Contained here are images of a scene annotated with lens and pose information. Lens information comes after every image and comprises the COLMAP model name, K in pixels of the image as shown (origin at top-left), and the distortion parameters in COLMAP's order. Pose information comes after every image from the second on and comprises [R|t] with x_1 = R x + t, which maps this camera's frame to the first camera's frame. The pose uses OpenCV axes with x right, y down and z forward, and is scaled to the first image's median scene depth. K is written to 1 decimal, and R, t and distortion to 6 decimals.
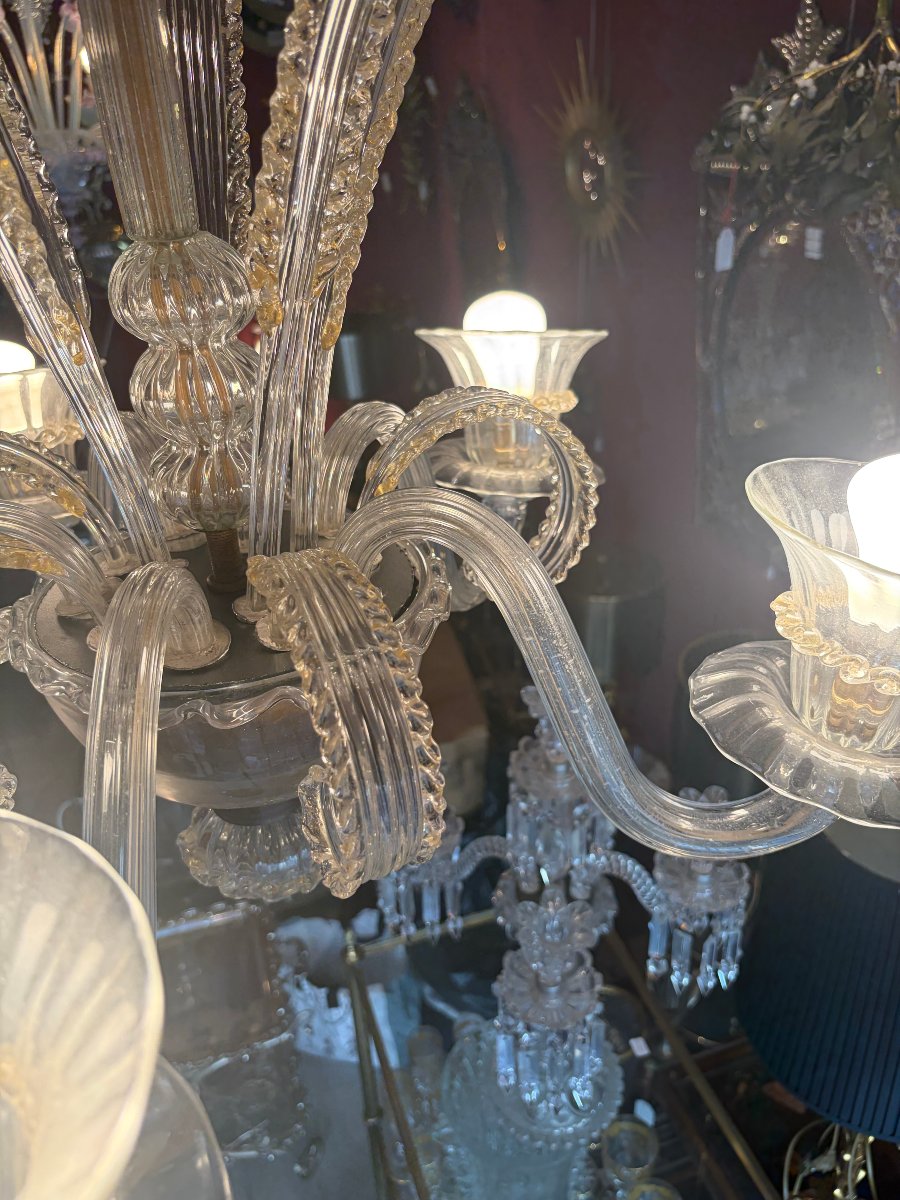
lens RADIAL K [[932.0, 0, 447.6], [0, 932.0, 605.2], [0, 0, 1]] dist [0.025072, -0.039508]
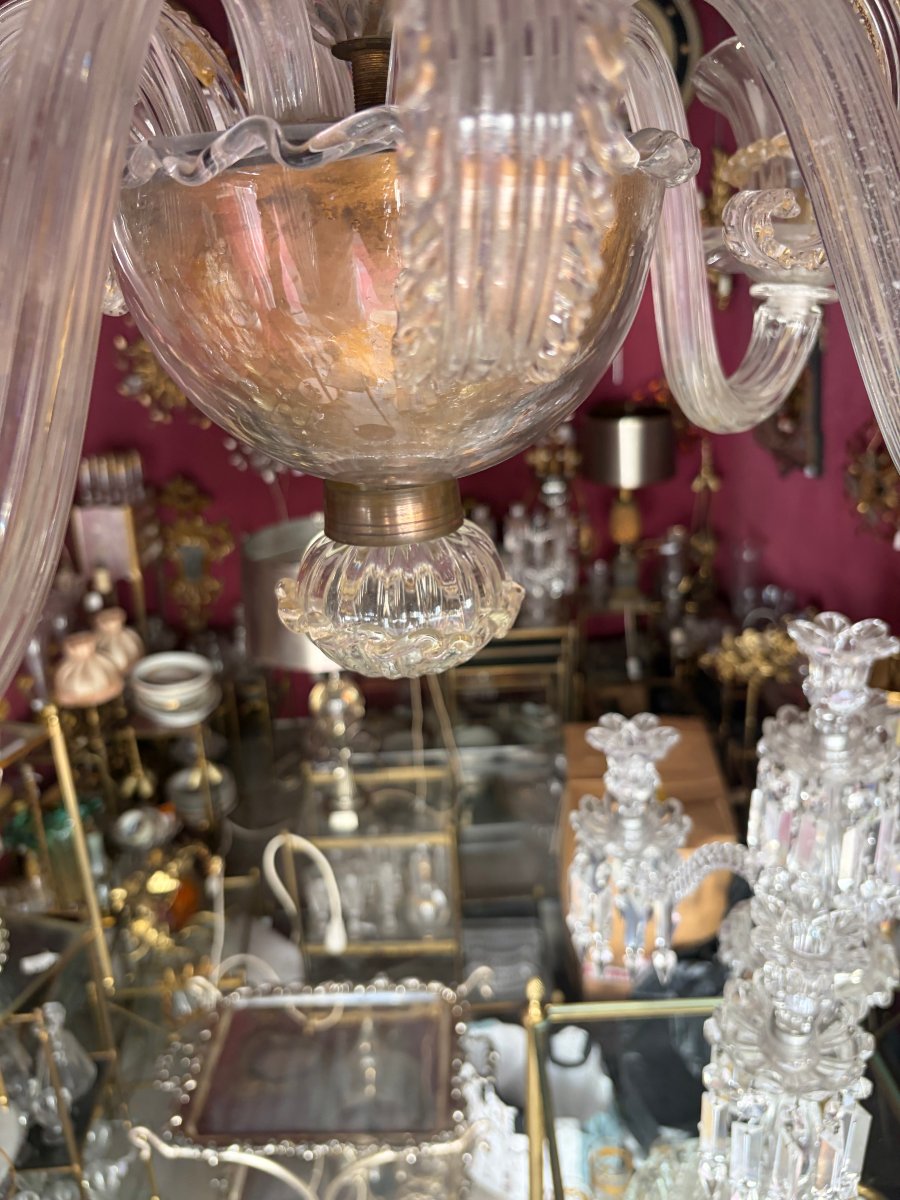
lens RADIAL K [[932.0, 0, 455.8], [0, 932.0, 600.8], [0, 0, 1]] dist [0.025072, -0.039508]
pose [[0.955305, 0.104701, -0.276460, 0.019910], [-0.146765, 0.979766, -0.136086, 0.137271], [0.256617, 0.170578, 0.951342, 0.137567]]
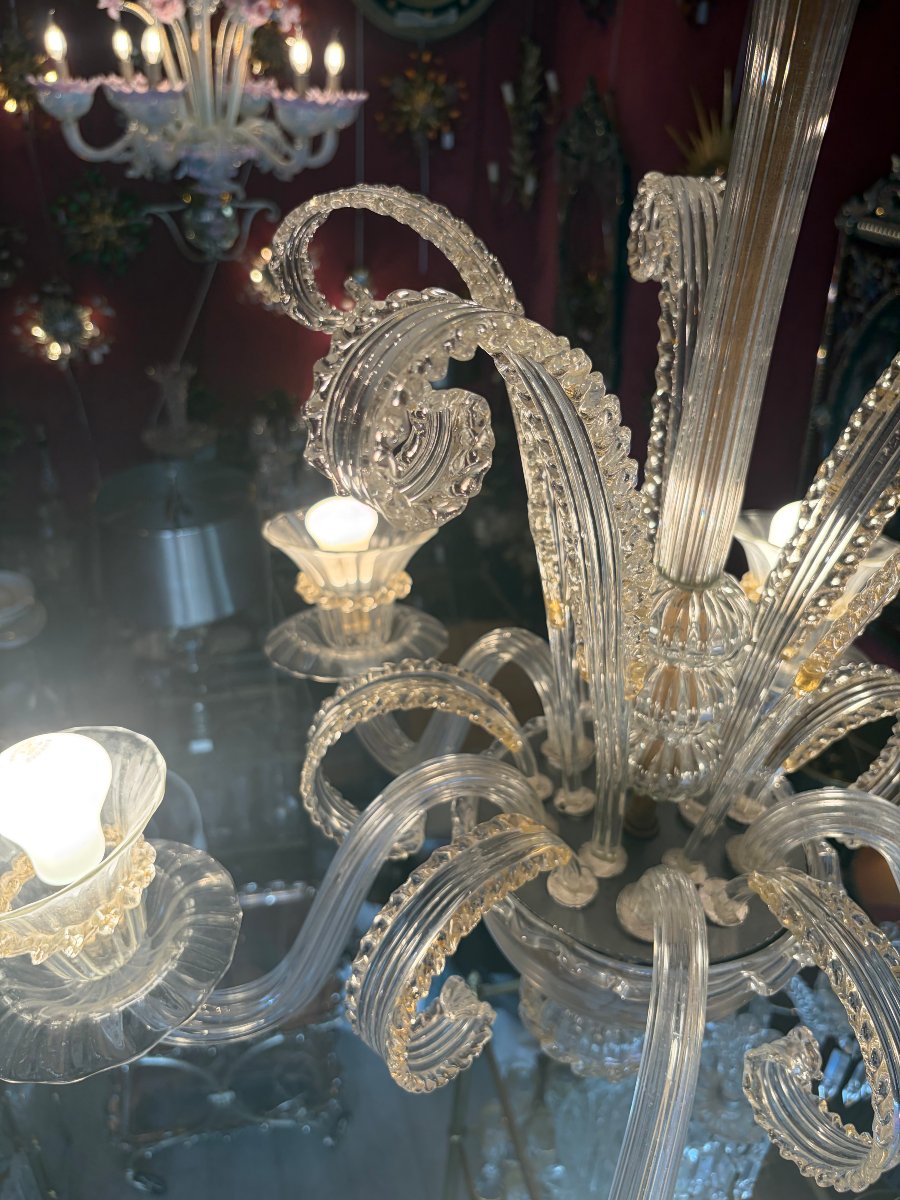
lens RADIAL K [[932.0, 0, 441.9], [0, 932.0, 595.6], [0, 0, 1]] dist [0.025072, -0.039508]
pose [[0.993622, 0.112058, -0.012559, -0.160672], [-0.111501, 0.993012, 0.038657, -0.104446], [0.016803, -0.037011, 0.999174, -0.039979]]
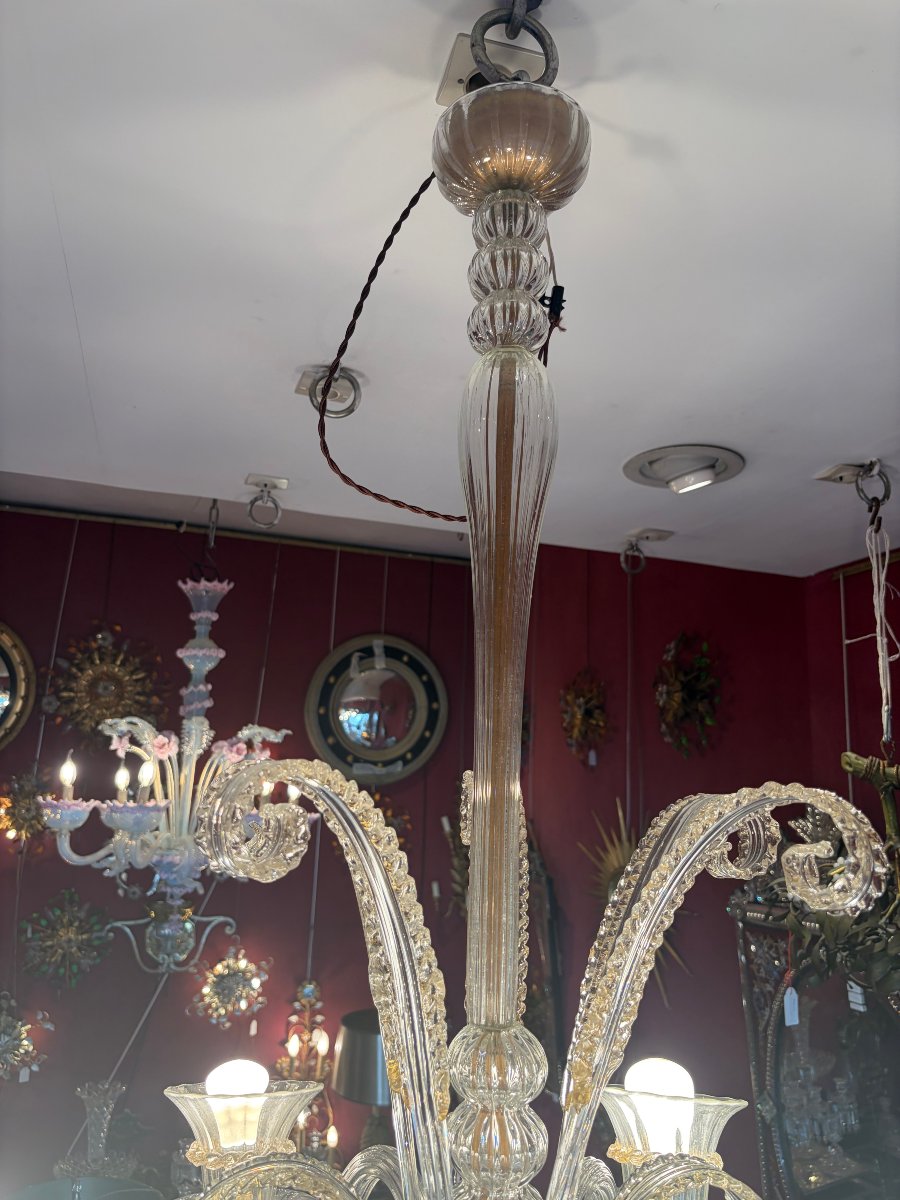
lens RADIAL K [[932.0, 0, 431.5], [0, 932.0, 594.1], [0, 0, 1]] dist [0.025072, -0.039508]
pose [[0.995713, 0.074121, -0.055332, -0.100768], [-0.092215, 0.748902, -0.656234, 0.024371], [-0.007202, 0.658523, 0.752526, -0.158343]]
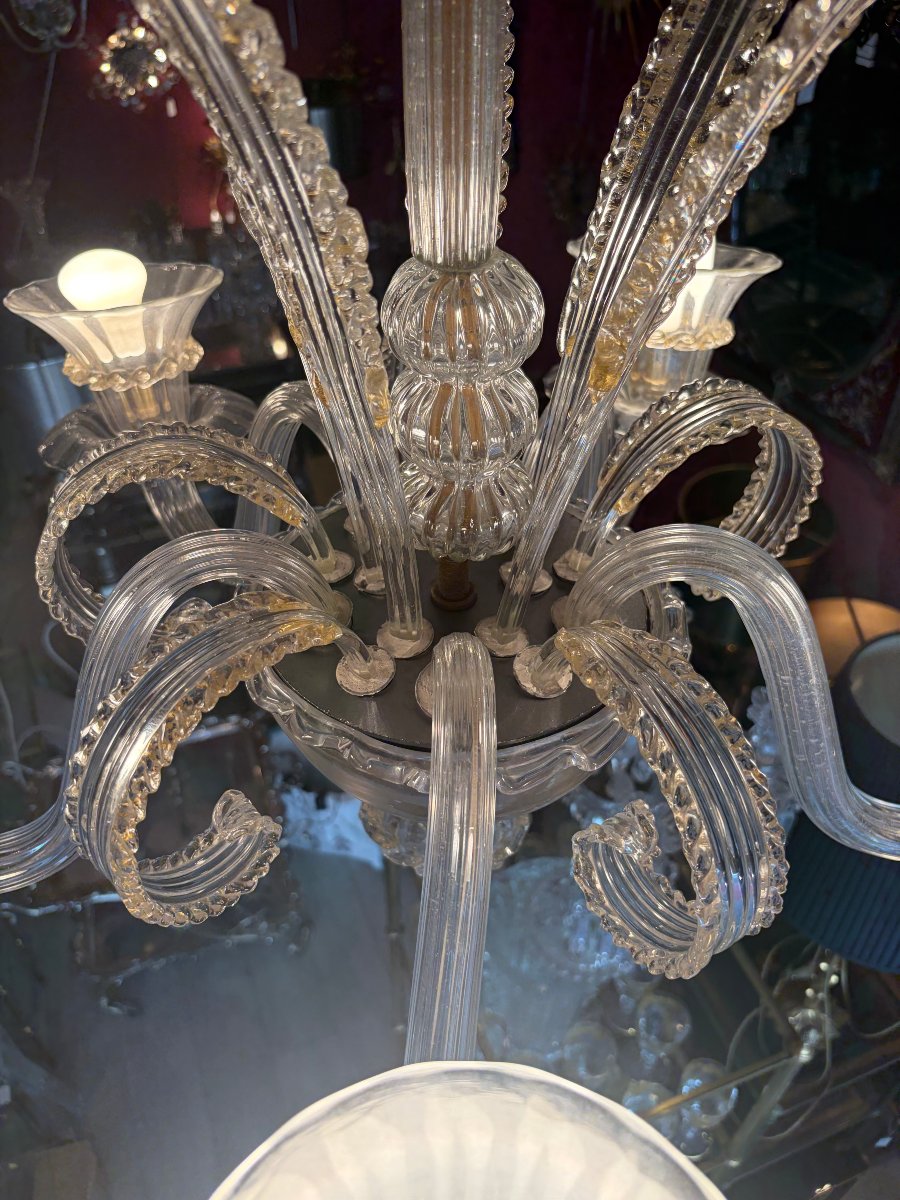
lens RADIAL K [[932.0, 0, 440.3], [0, 932.0, 596.4], [0, 0, 1]] dist [0.025072, -0.039508]
pose [[0.998288, 0.010338, 0.057564, -0.099673], [-0.022707, 0.975554, 0.218583, -0.076386], [-0.053897, -0.219516, 0.974119, 0.025378]]
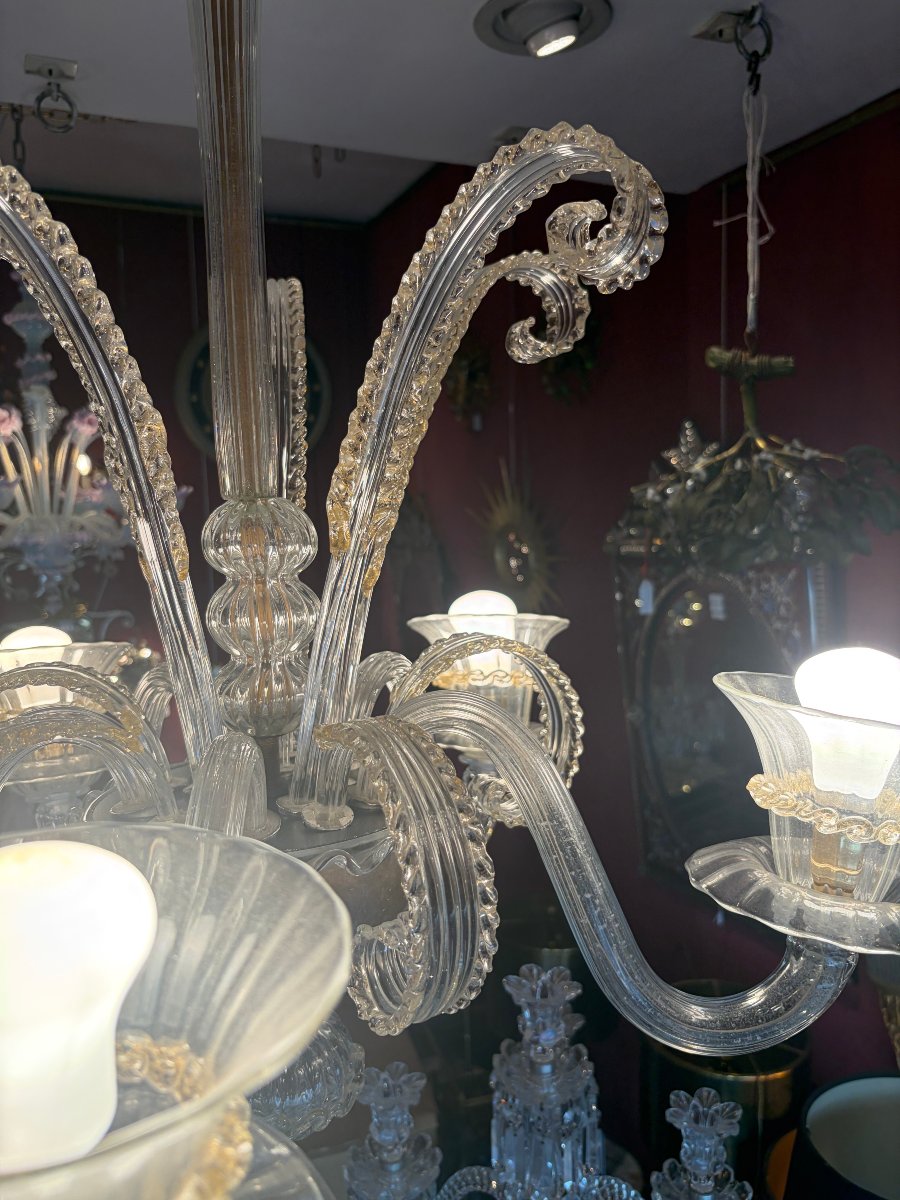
lens RADIAL K [[932.0, 0, 440.2], [0, 932.0, 598.6], [0, 0, 1]] dist [0.025072, -0.039508]
pose [[0.997666, 0.005380, 0.068075, -0.036025], [0.022277, 0.916714, -0.398923, 0.073269], [-0.064551, 0.399508, 0.914454, -0.042549]]
